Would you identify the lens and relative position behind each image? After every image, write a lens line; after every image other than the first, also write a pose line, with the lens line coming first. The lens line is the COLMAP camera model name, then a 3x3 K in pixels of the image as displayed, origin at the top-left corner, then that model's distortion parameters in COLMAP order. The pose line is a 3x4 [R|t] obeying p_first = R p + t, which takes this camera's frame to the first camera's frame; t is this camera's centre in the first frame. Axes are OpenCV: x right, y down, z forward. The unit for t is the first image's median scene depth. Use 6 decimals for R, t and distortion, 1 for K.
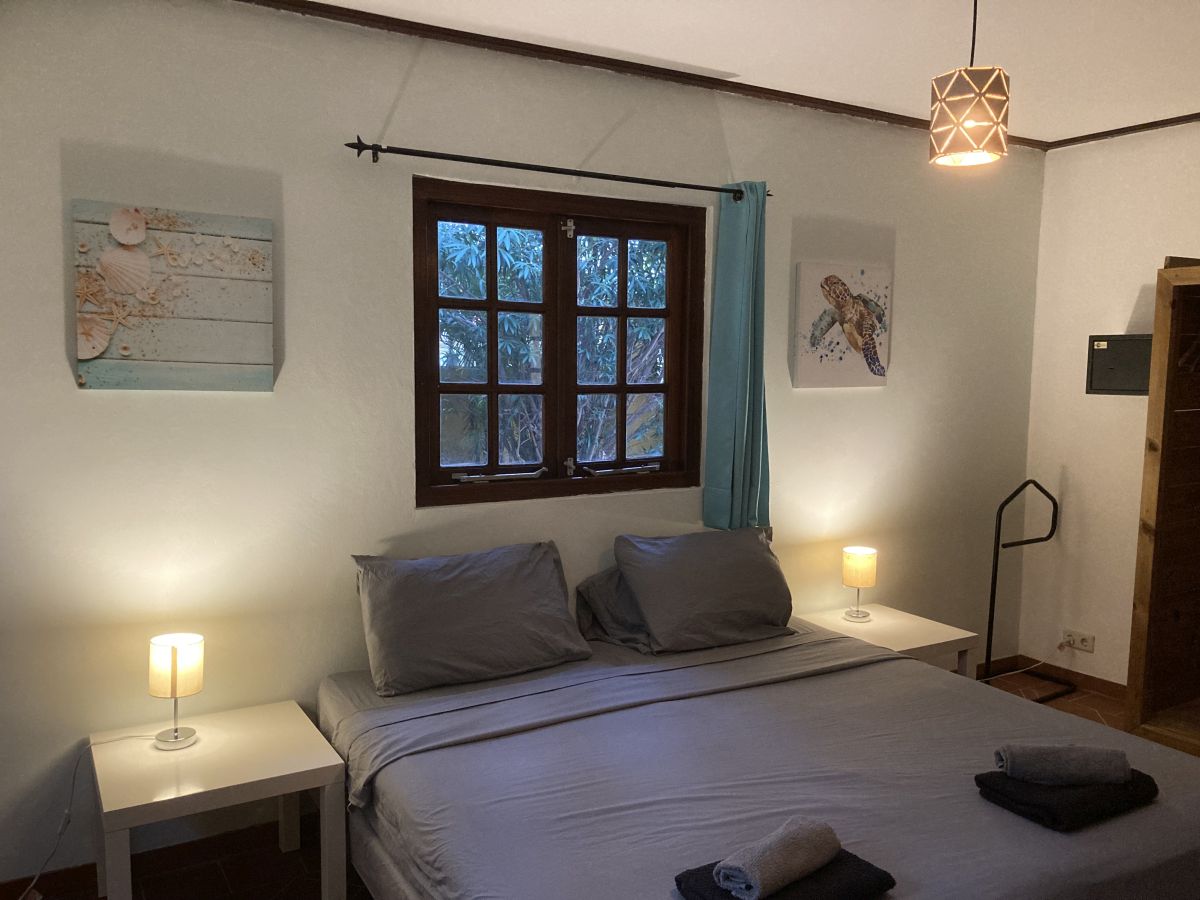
lens RADIAL K [[974.4, 0, 600.0], [0, 974.4, 450.0], [0, 0, 1]] dist [0.063094, -0.160265]
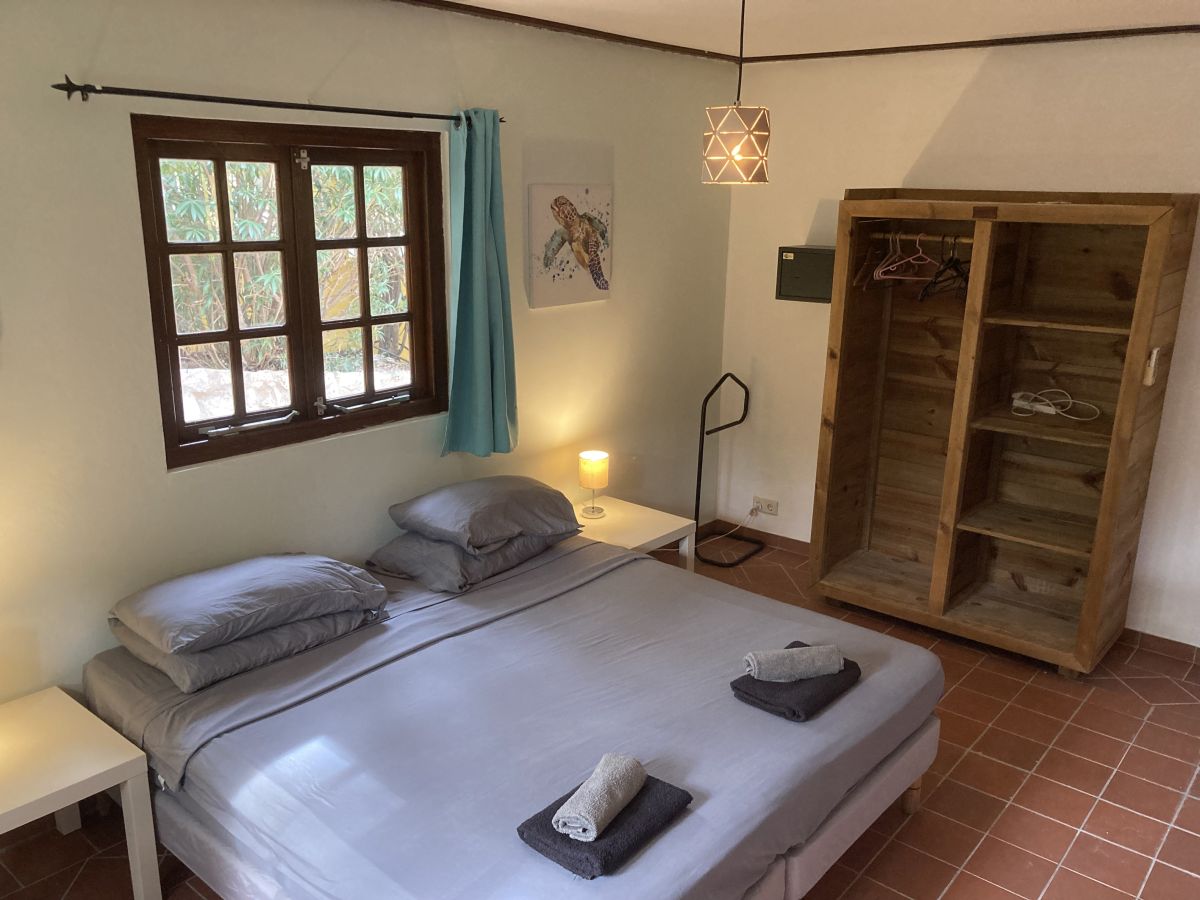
lens RADIAL K [[986.2, 0, 600.0], [0, 986.2, 450.0], [0, 0, 1]] dist [0.009233, -0.009604]
pose [[0.944888, -0.083413, 0.316590, -0.080497], [0.027915, 0.984004, 0.175945, -0.103358], [-0.326202, -0.157410, 0.932102, -0.028053]]
